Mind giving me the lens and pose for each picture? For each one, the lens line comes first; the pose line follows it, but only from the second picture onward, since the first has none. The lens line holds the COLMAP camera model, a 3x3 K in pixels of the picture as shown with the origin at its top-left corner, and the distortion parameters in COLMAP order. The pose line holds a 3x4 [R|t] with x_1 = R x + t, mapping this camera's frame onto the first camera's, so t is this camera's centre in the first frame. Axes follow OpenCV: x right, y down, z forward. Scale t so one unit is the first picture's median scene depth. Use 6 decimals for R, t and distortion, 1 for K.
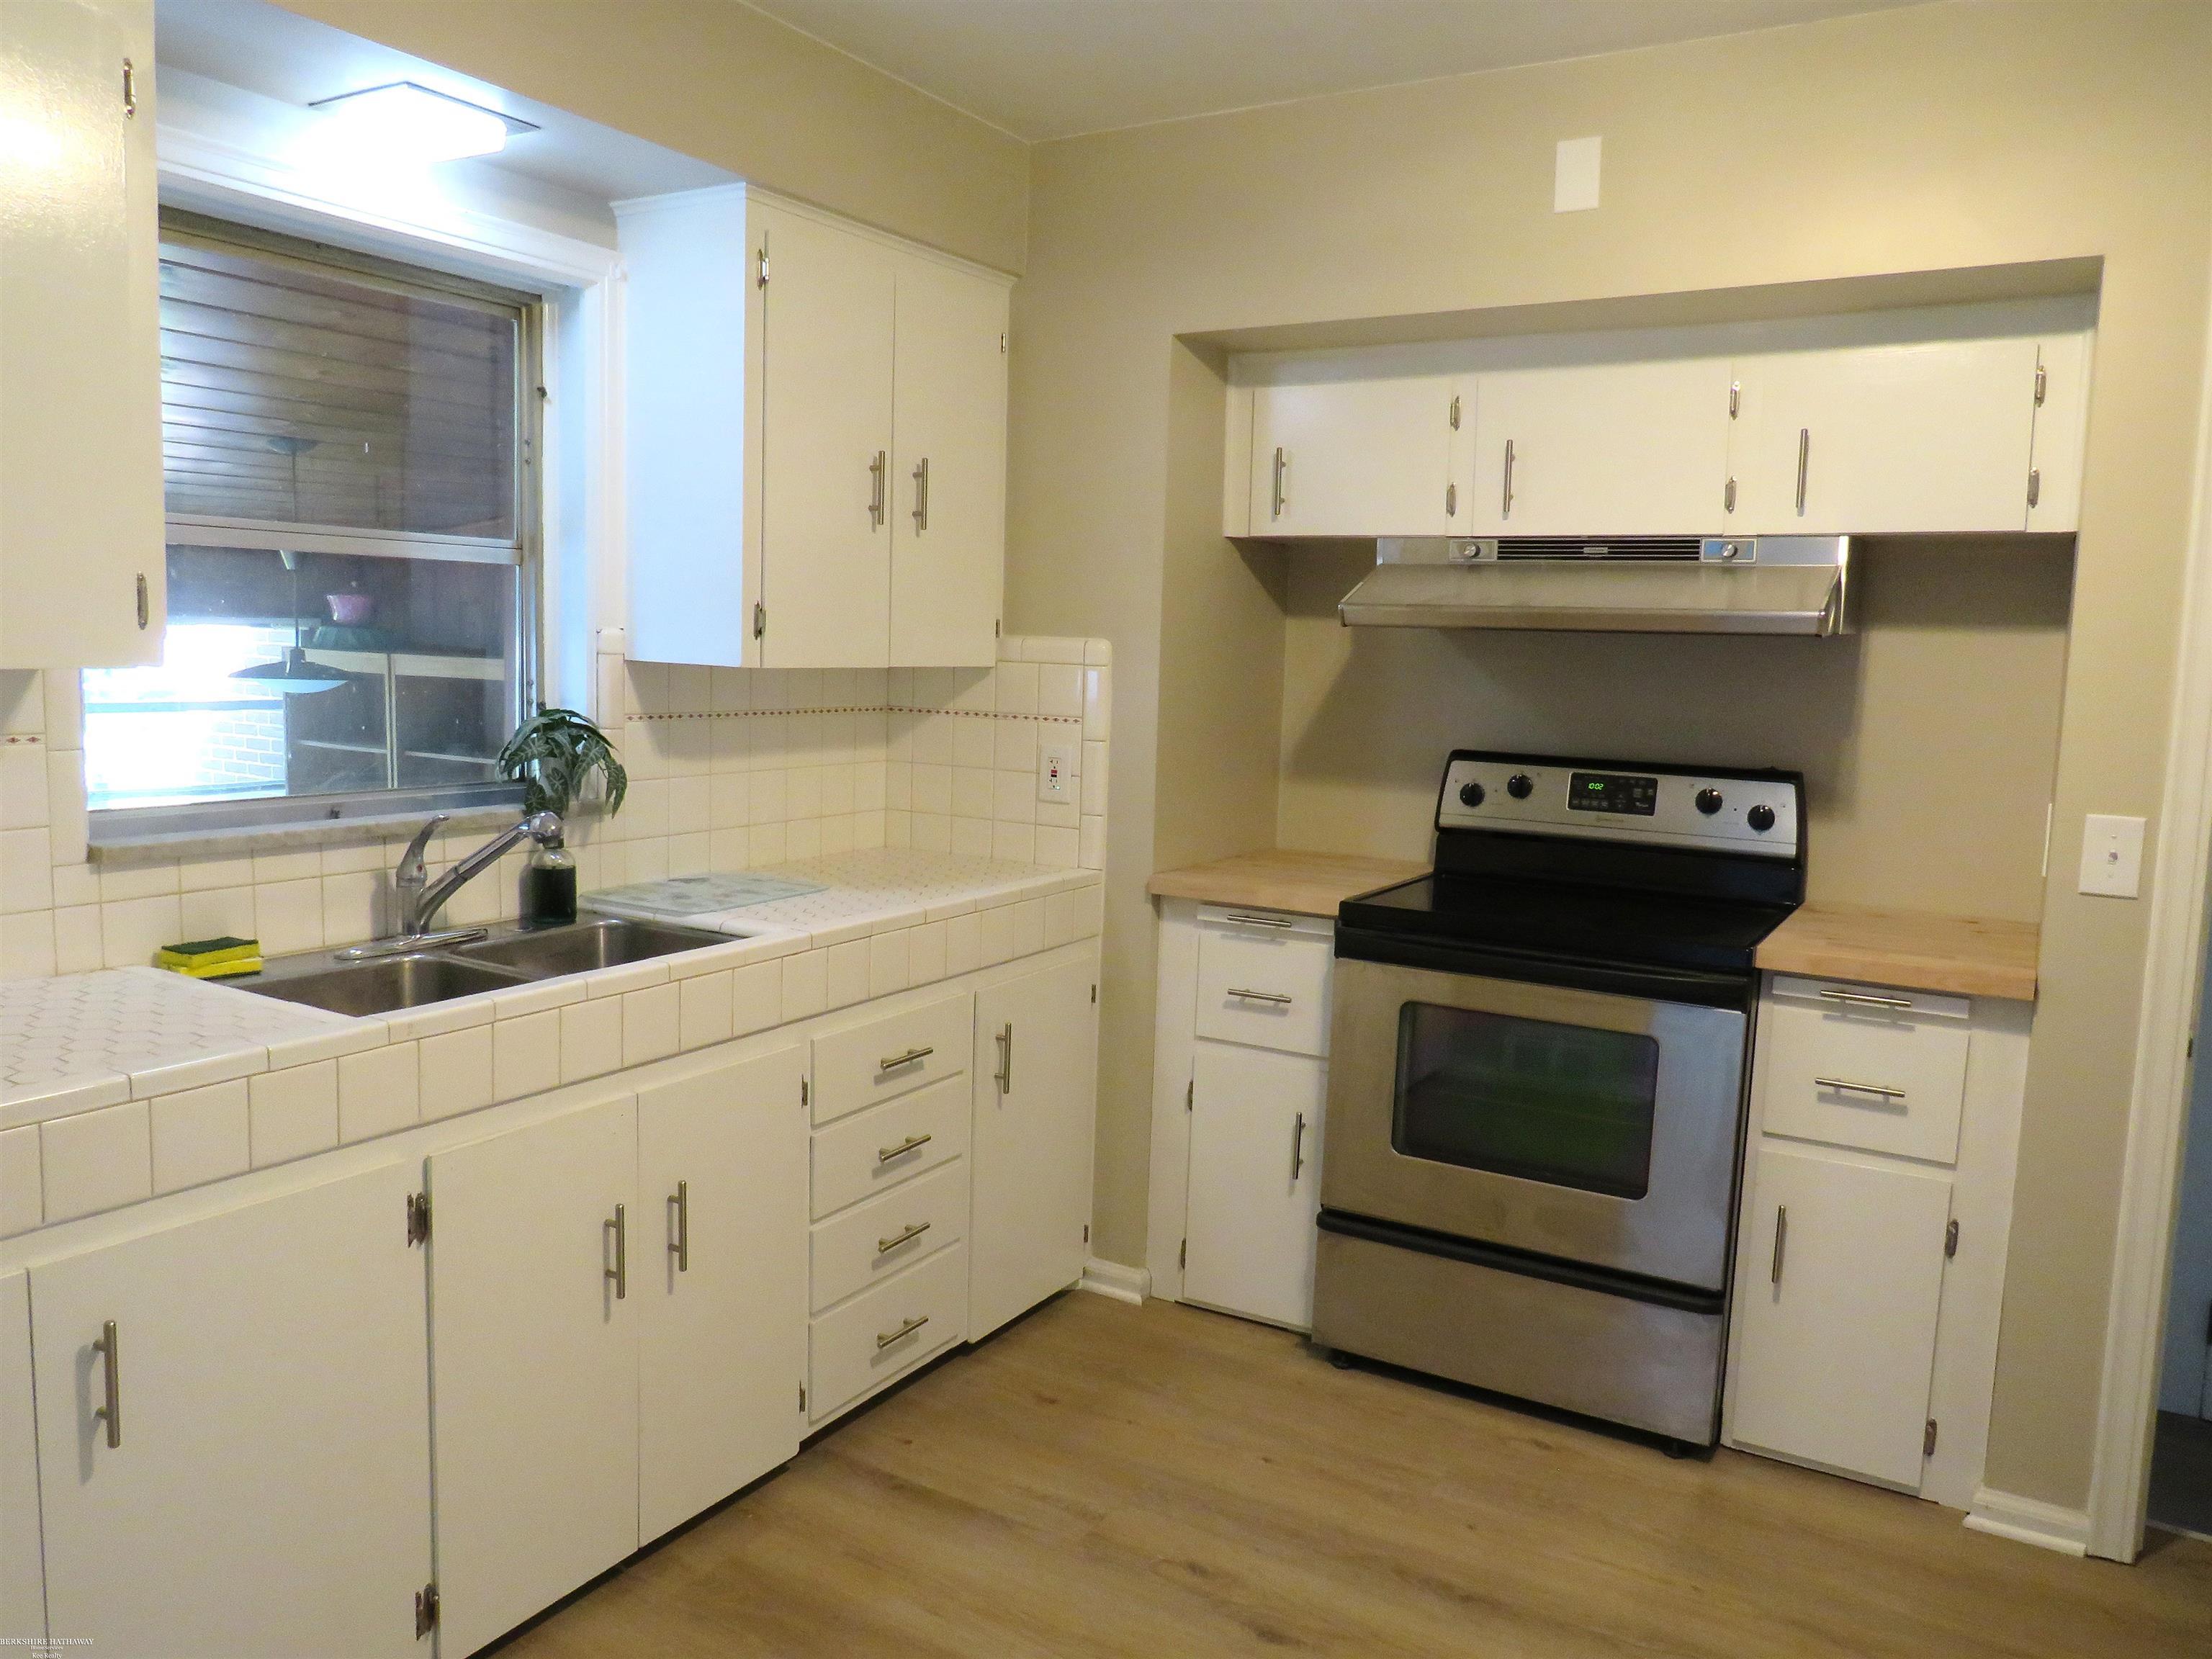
lens RADIAL K [[1654.1, 0, 1115.0], [0, 1654.1, 837.8], [0, 0, 1]] dist [-0.046285, -0.006638]
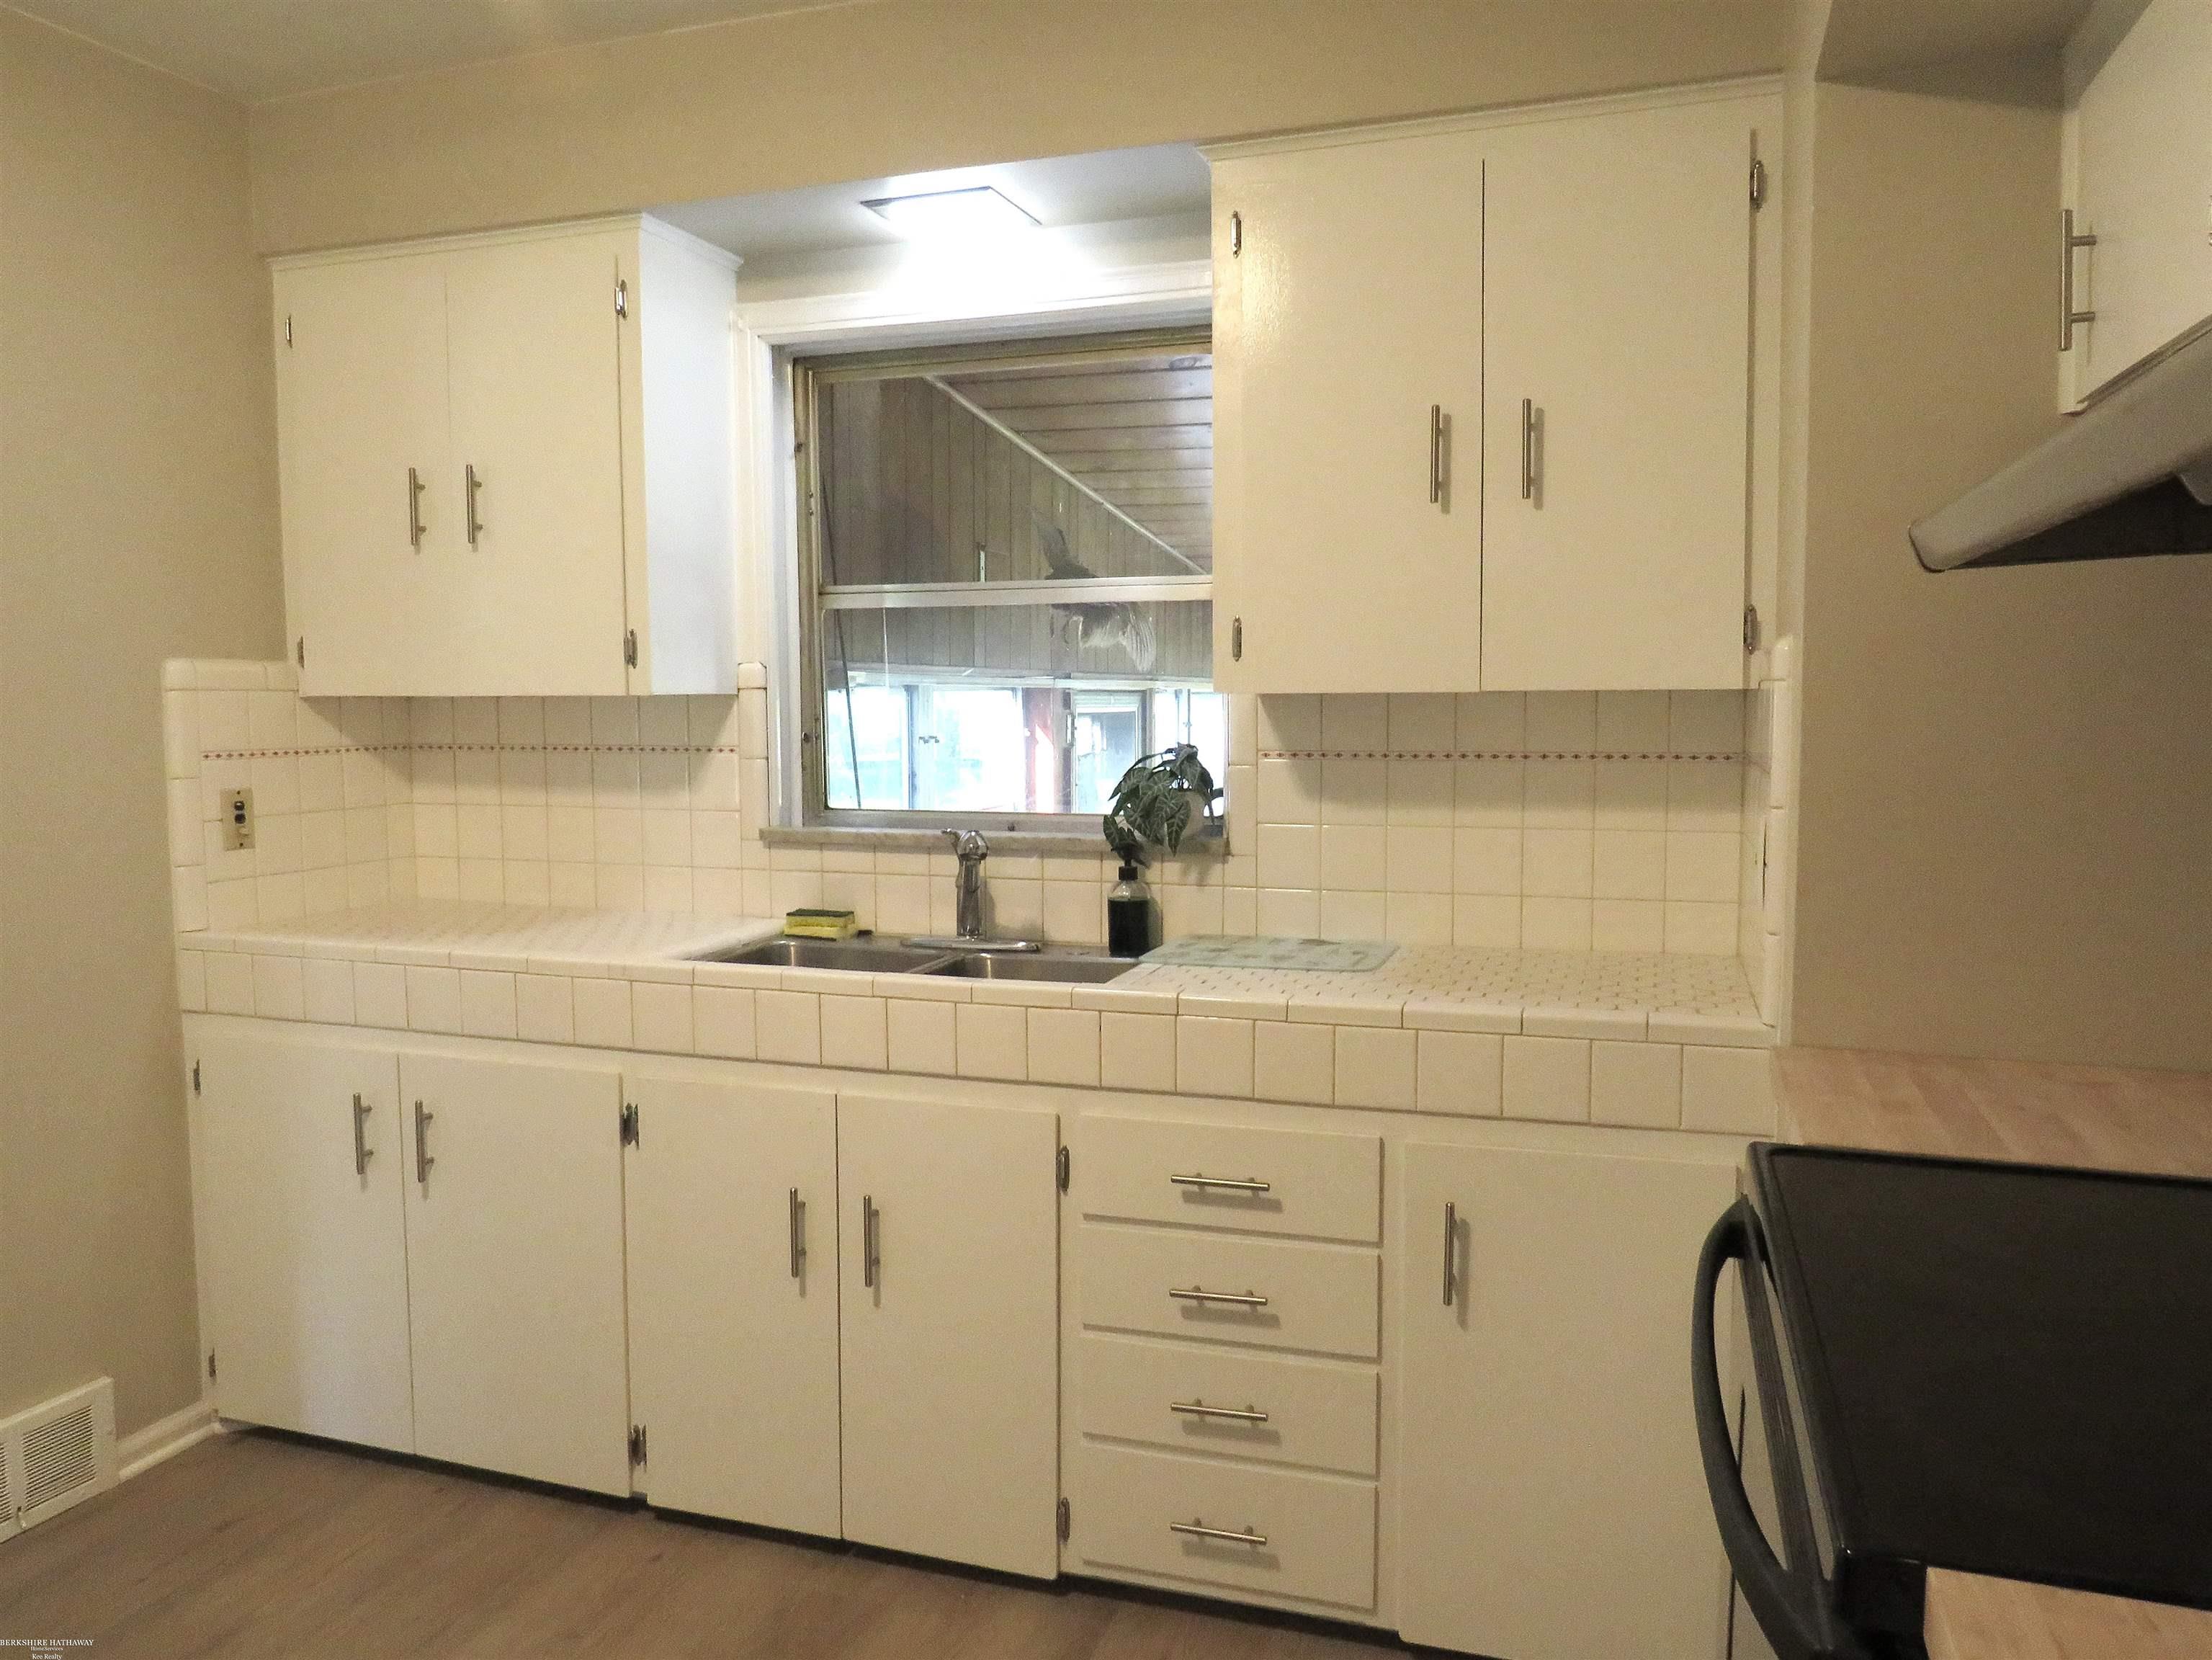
lens RADIAL K [[1654.4, 0, 1108.0], [0, 1654.4, 823.6], [0, 0, 1]] dist [-0.046285, -0.006638]
pose [[0.169275, 0.040883, -0.984720, 0.652816], [-0.108014, 0.993890, 0.022696, -0.050069], [0.979632, 0.102522, 0.172657, 0.828869]]
